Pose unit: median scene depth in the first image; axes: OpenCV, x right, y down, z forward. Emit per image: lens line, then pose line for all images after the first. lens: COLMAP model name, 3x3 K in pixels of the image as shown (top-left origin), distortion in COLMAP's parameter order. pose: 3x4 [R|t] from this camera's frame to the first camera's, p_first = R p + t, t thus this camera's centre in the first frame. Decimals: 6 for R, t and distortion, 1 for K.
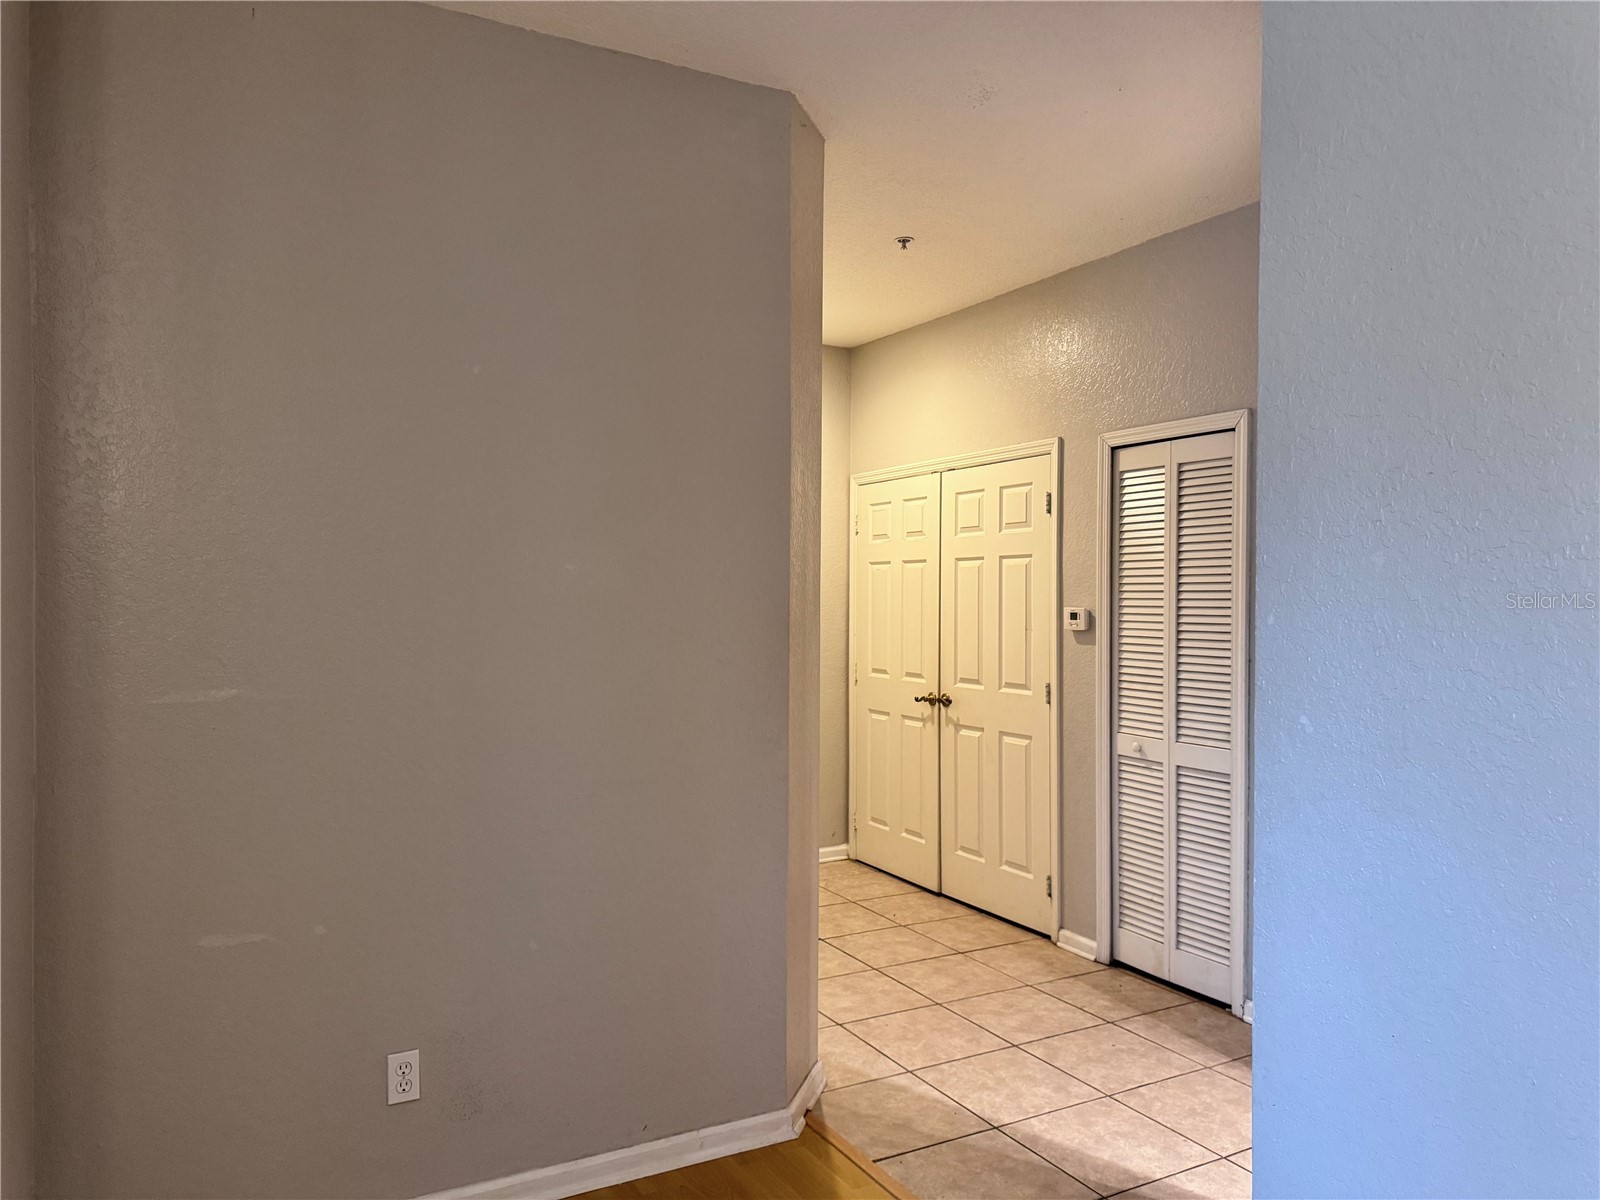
lens RADIAL K [[1118.2, 0, 800.0], [0, 1118.2, 600.0], [0, 0, 1]] dist [0.088969, -0.184618]
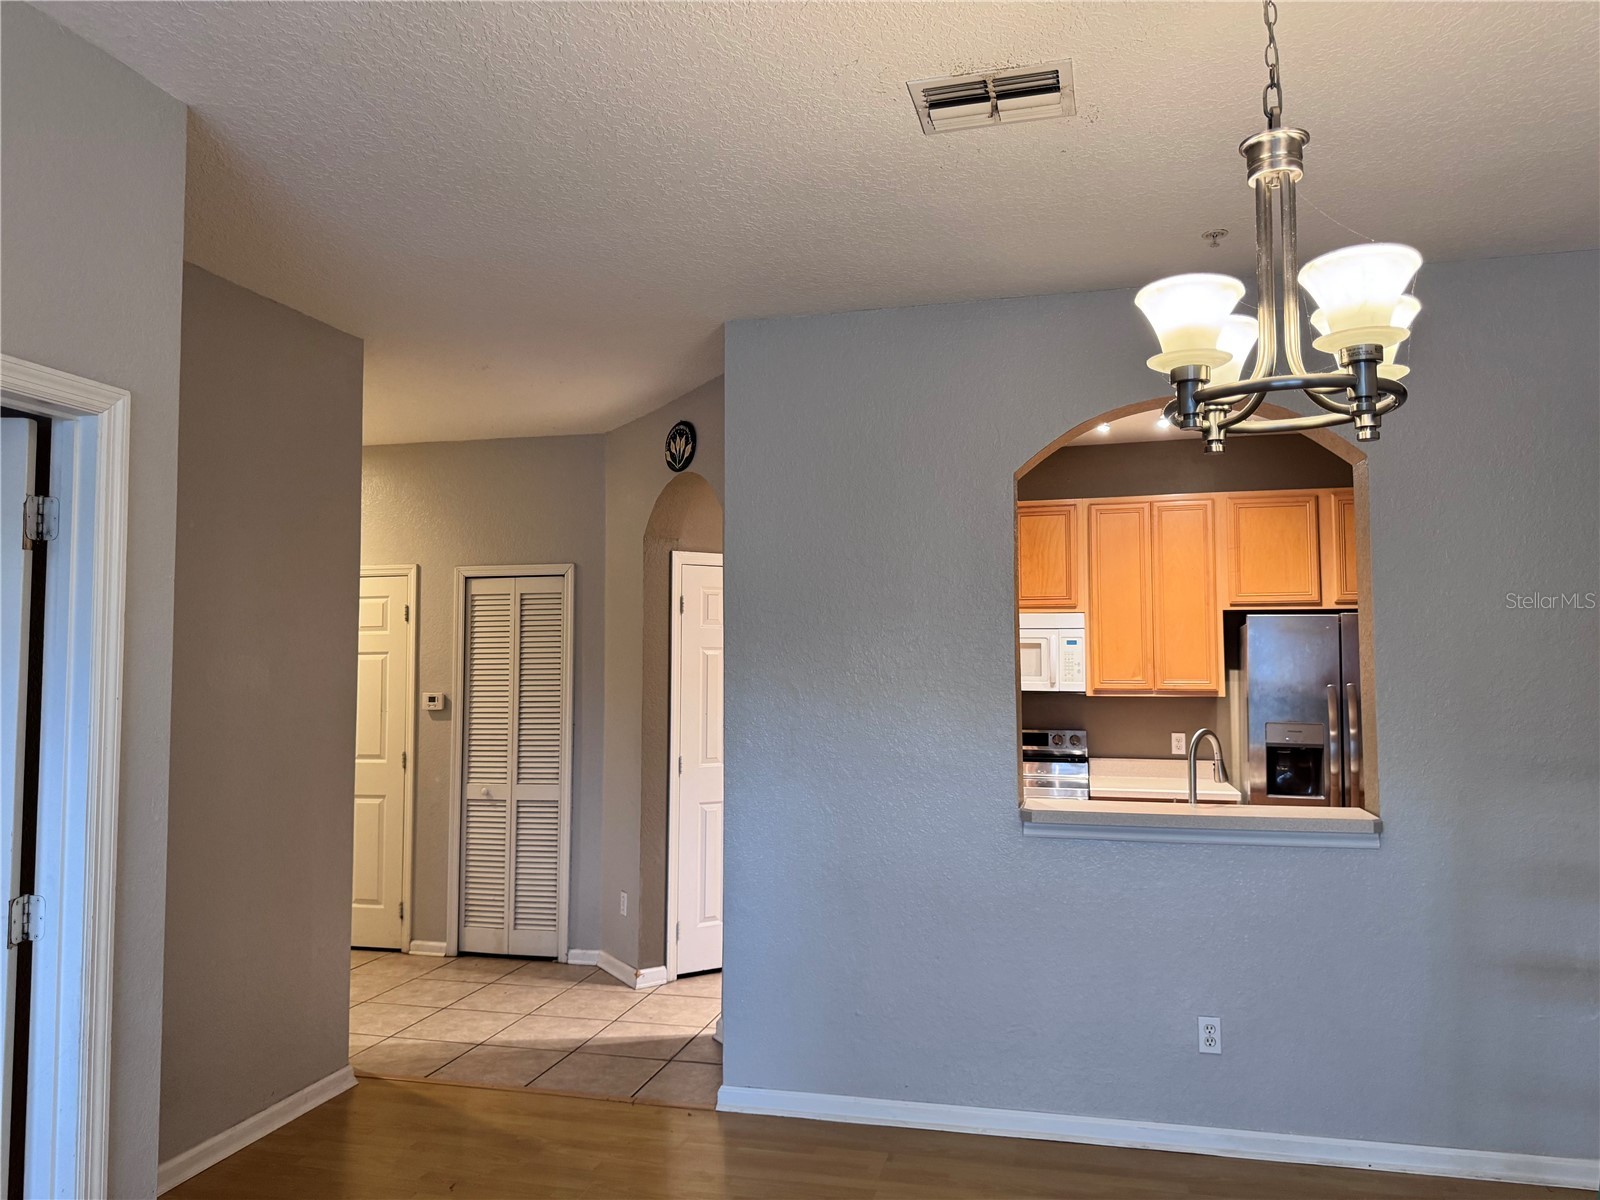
lens RADIAL K [[1103.5, 0, 800.0], [0, 1103.5, 600.0], [0, 0, 1]] dist [0.079940, -0.100635]
pose [[0.686685, 0.040297, 0.725838, -0.449886], [0.010345, 0.997820, -0.065183, -0.013509], [-0.726882, 0.052269, 0.684771, -0.250653]]
